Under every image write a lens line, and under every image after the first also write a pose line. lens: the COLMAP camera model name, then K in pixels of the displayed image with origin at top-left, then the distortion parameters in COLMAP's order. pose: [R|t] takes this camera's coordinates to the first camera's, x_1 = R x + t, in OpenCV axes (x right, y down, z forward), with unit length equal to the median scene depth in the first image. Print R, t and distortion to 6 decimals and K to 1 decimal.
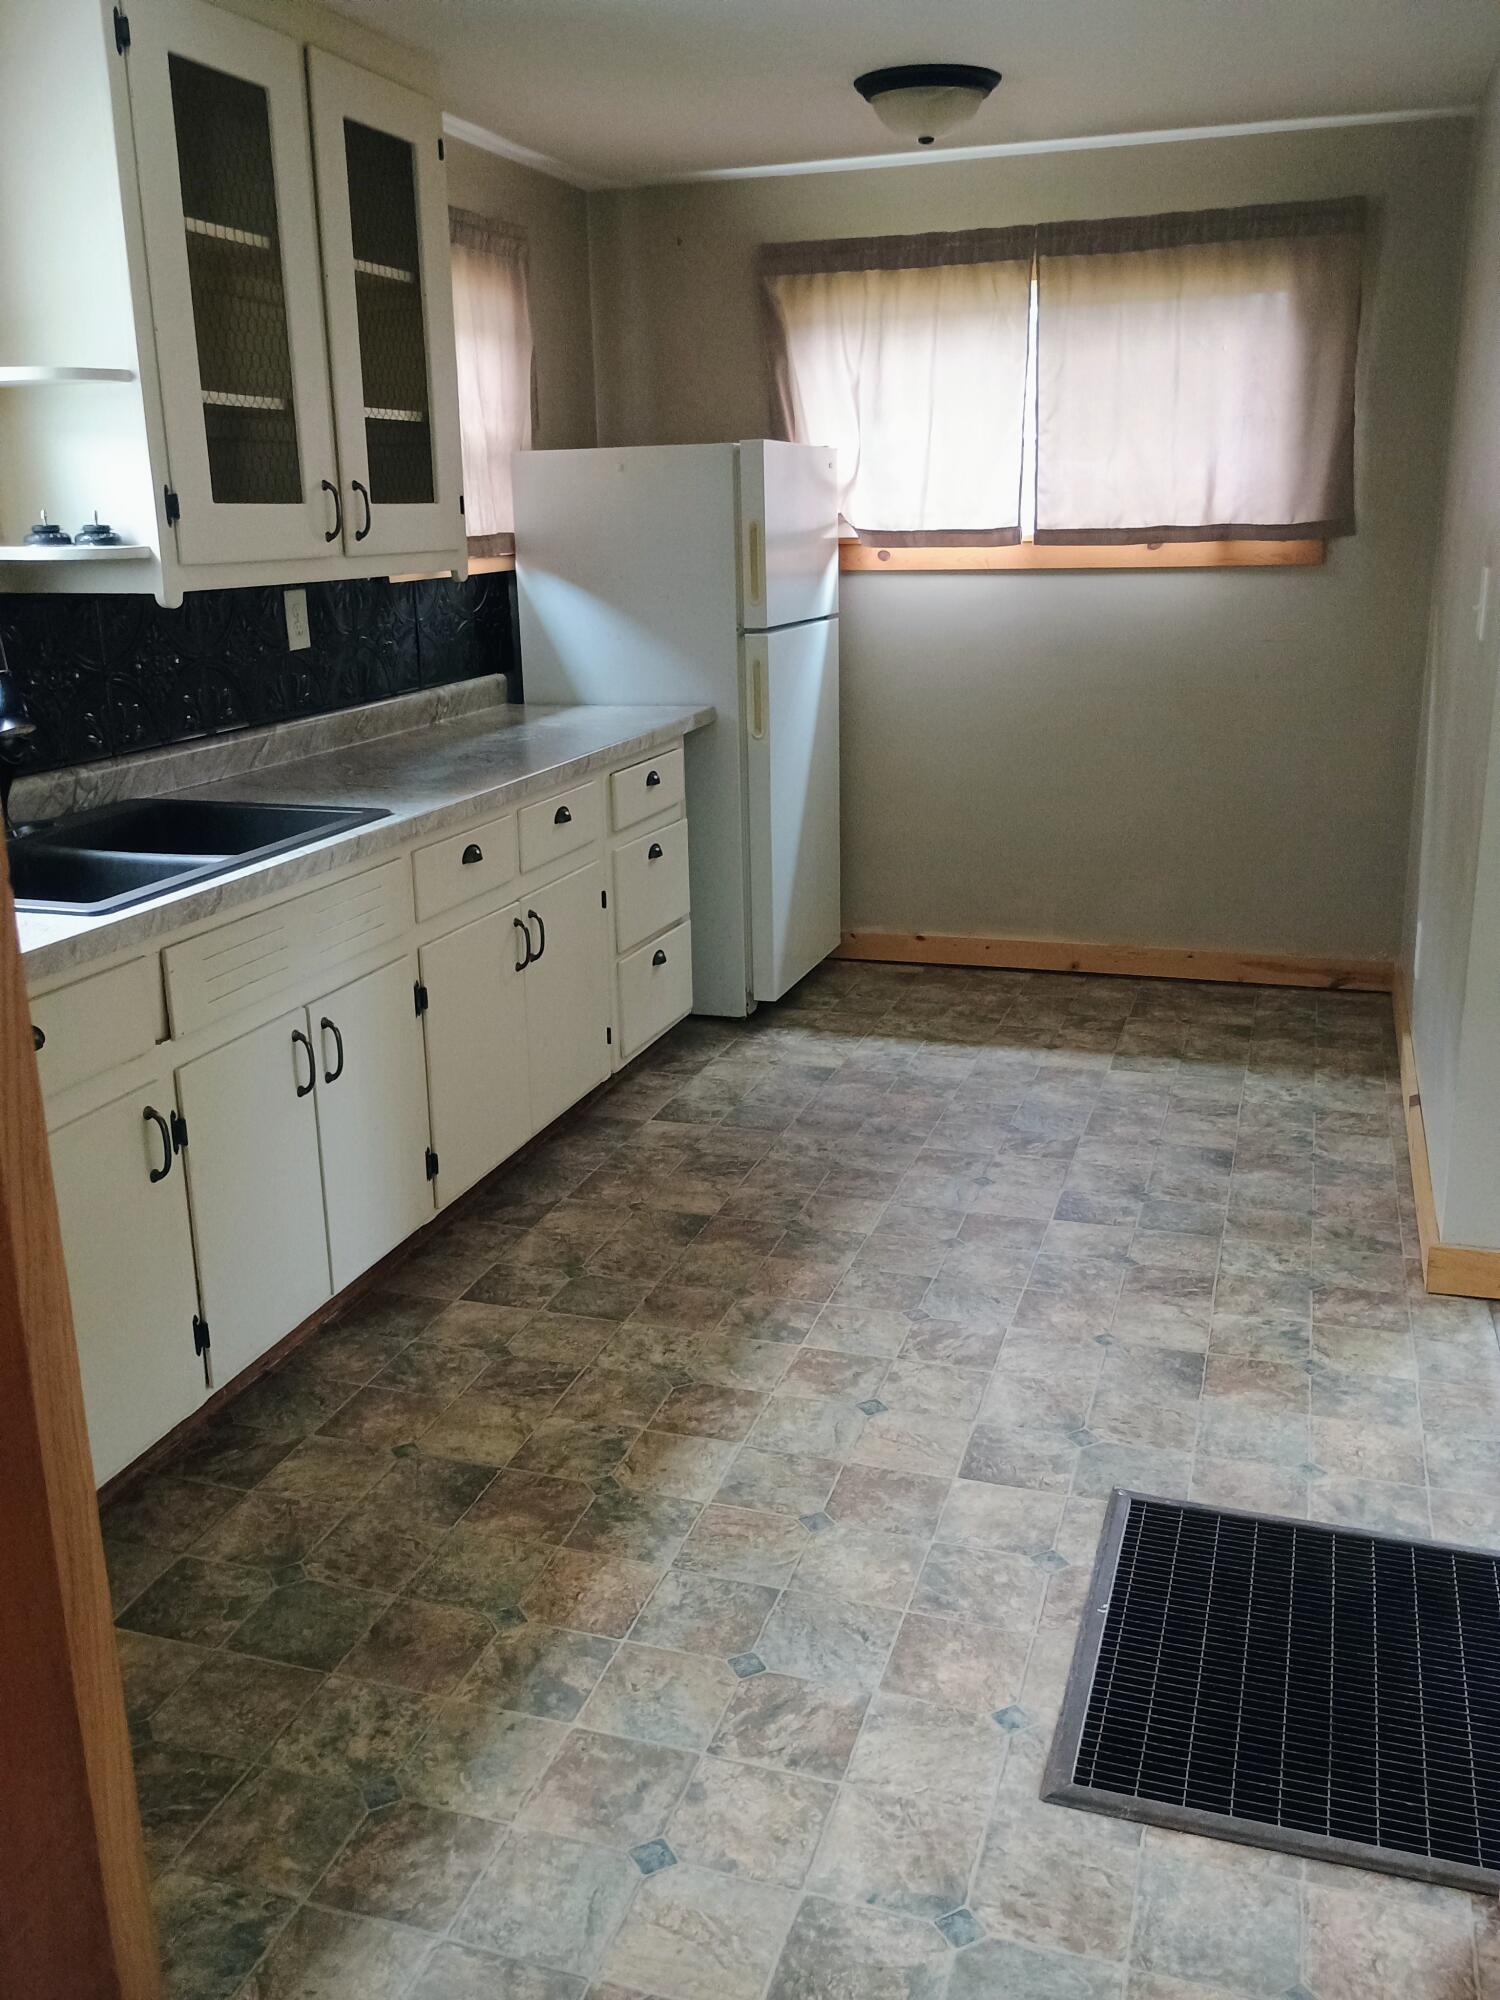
lens RADIAL K [[1763.8, 0, 746.7], [0, 1763.8, 991.0], [0, 0, 1]] dist [0.034780, -0.009781]
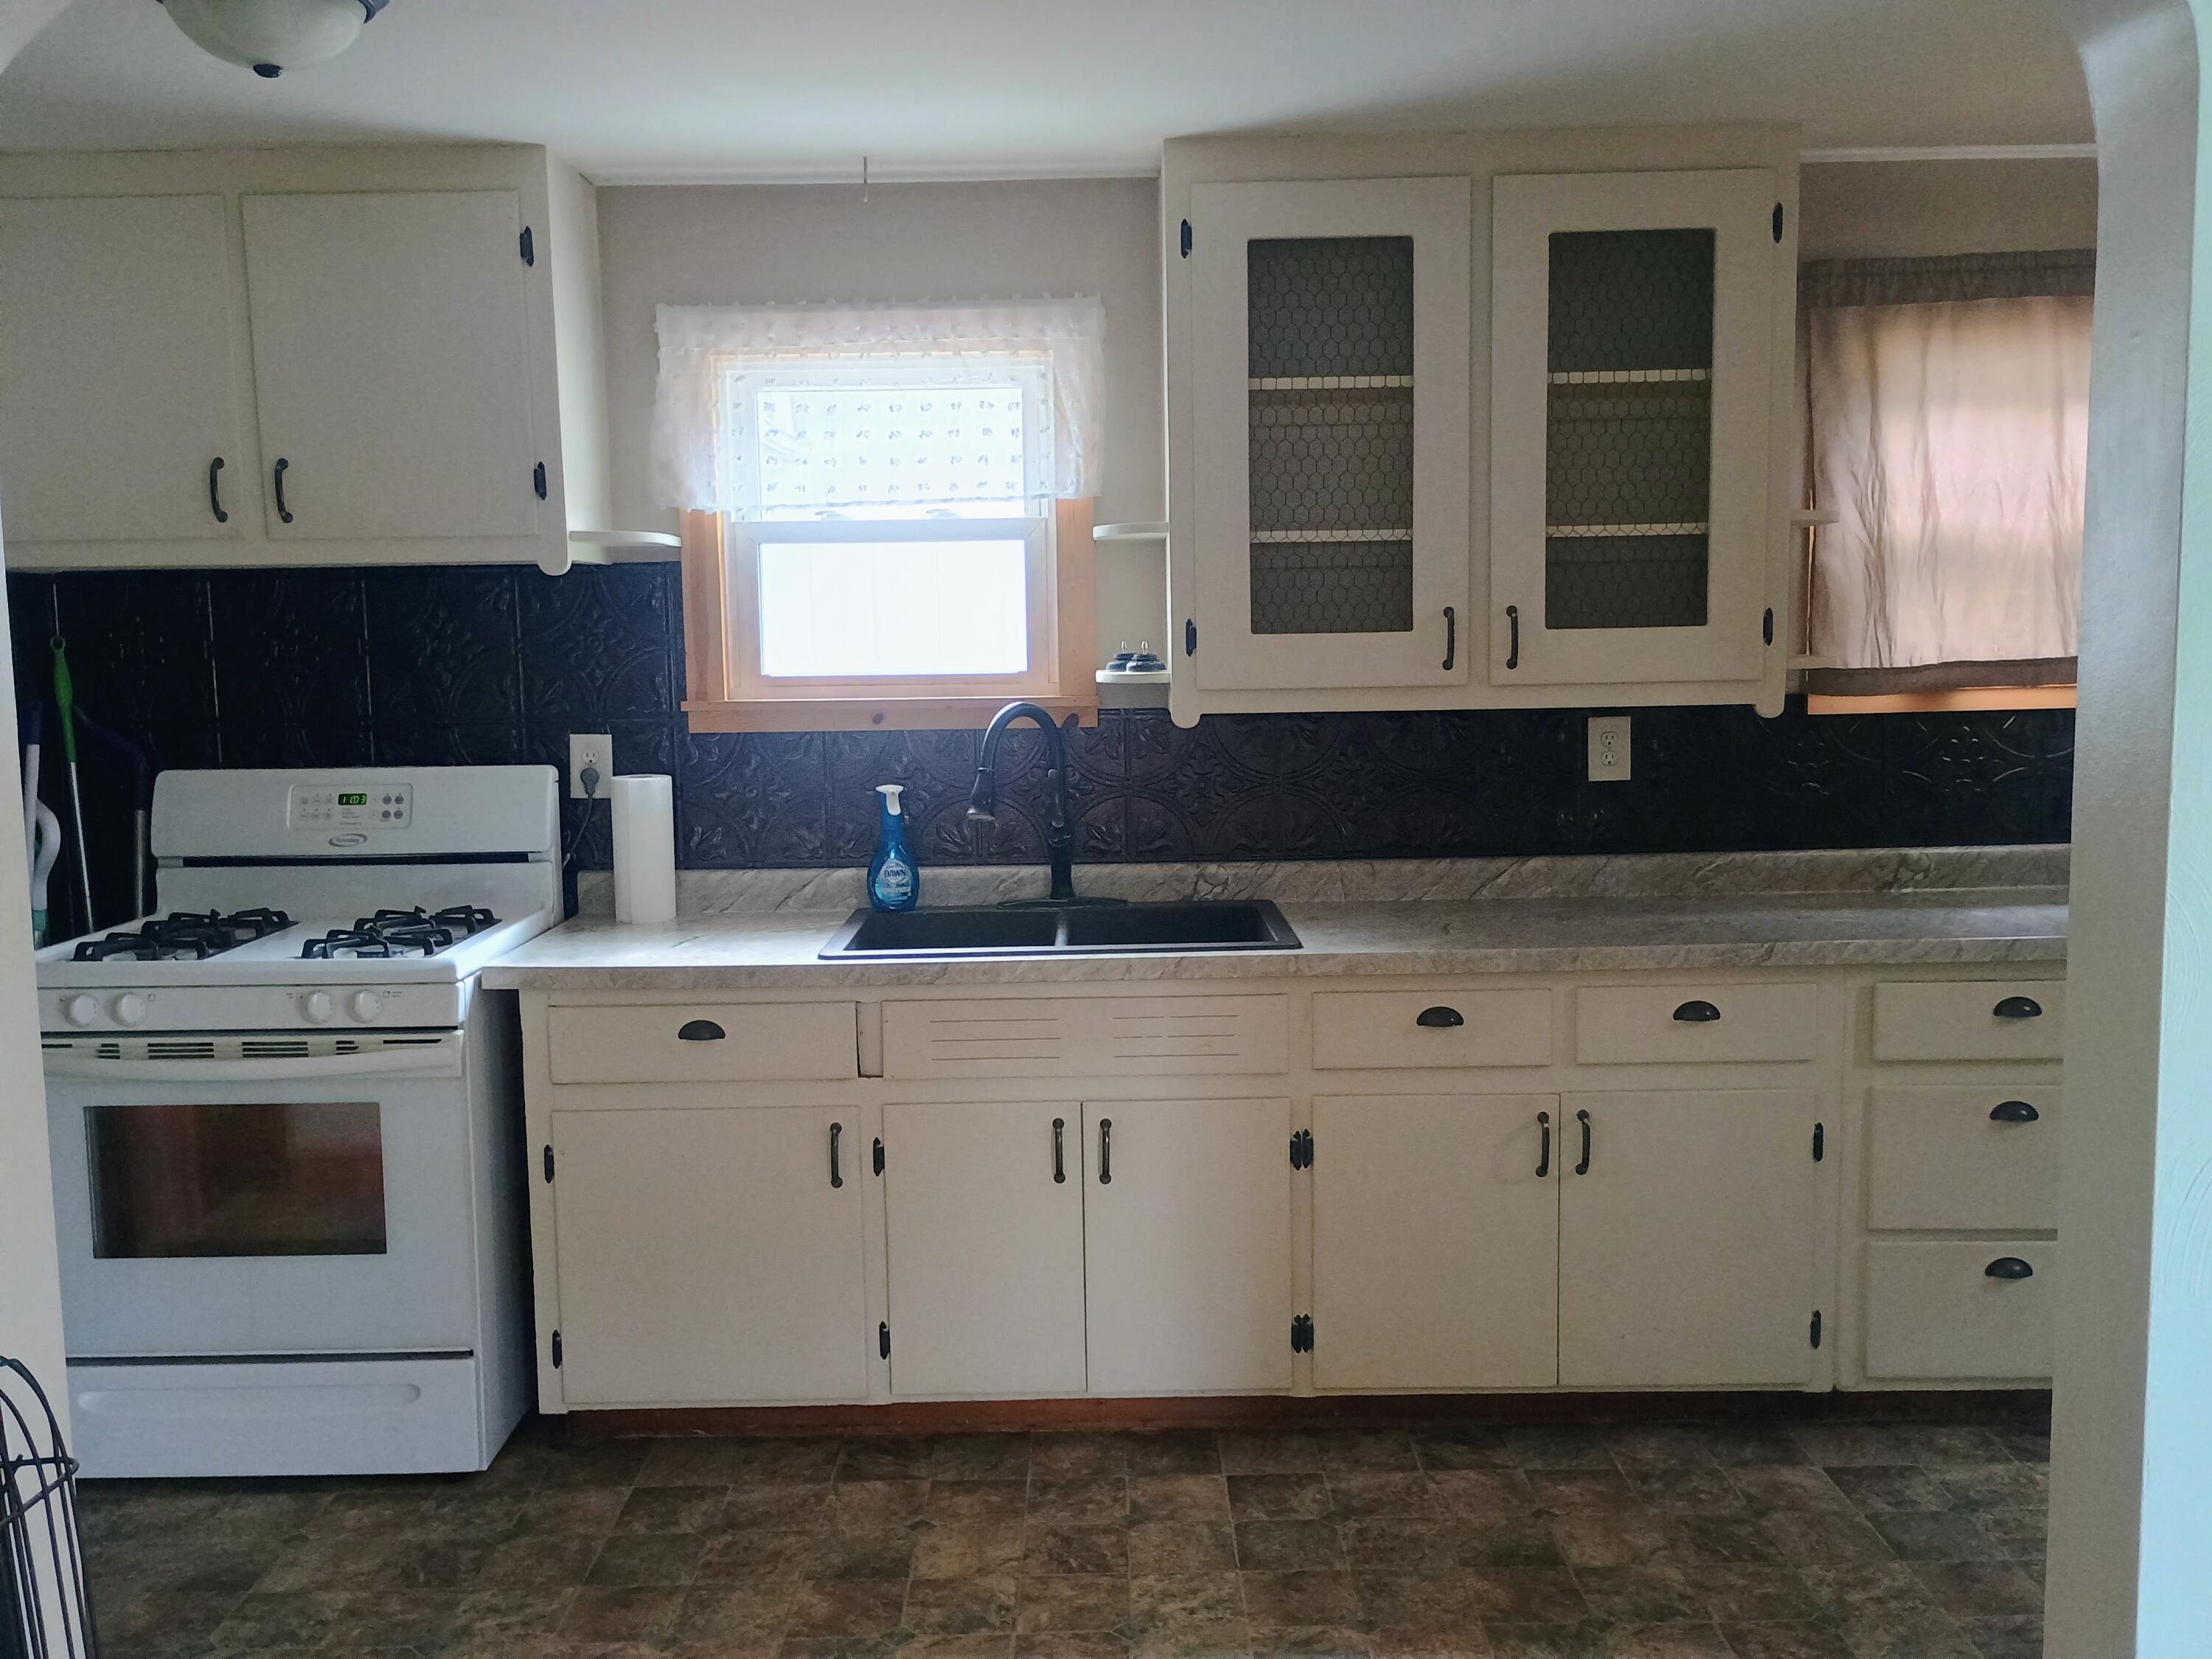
lens RADIAL K [[1950.7, 0, 1101.7], [0, 1950.7, 839.0], [0, 0, 1]] dist [0.034780, -0.009781]
pose [[0.295711, 0.115548, -0.948263, 0.744544], [-0.241247, 0.969515, 0.042906, -0.174501], [0.924313, 0.216078, 0.314572, 0.546414]]
